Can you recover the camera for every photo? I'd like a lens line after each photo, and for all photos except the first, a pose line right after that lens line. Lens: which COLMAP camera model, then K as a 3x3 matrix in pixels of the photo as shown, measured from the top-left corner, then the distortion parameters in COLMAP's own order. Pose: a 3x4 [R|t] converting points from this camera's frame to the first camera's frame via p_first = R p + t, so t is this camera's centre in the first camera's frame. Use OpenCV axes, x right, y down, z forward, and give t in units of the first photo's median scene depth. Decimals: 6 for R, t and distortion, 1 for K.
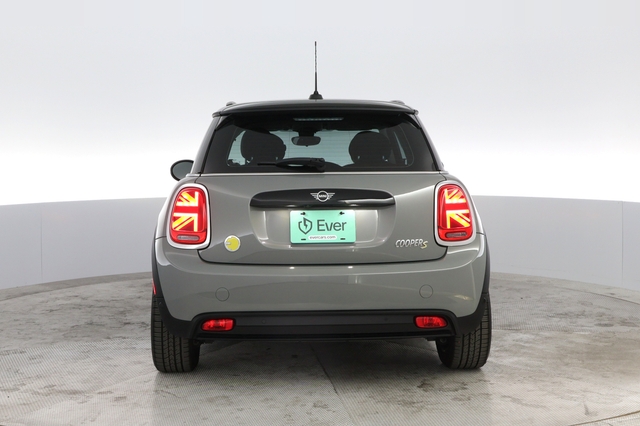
lens RADIAL K [[530.0, 0, 320.0], [0, 530.0, 213.0], [0, 0, 1]] dist [-0.004739, 0.000176]
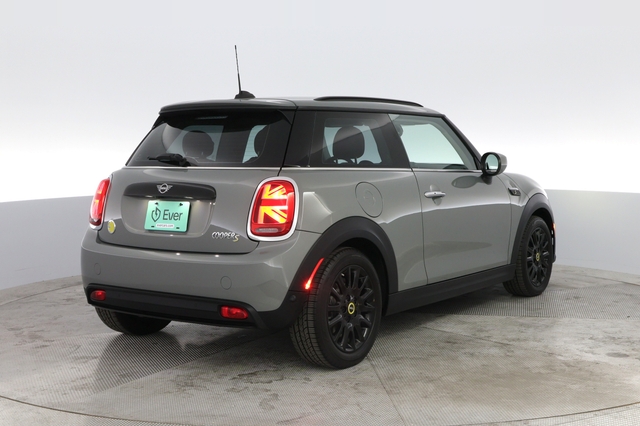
lens RADIAL K [[530.0, 0, 320.0], [0, 530.0, 213.0], [0, 0, 1]] dist [-0.004739, 0.000176]
pose [[0.933312, 0.048675, -0.355751, 0.692302], [-0.047407, 0.998800, 0.012288, -0.008977], [0.355922, 0.005396, 0.934500, 0.087738]]
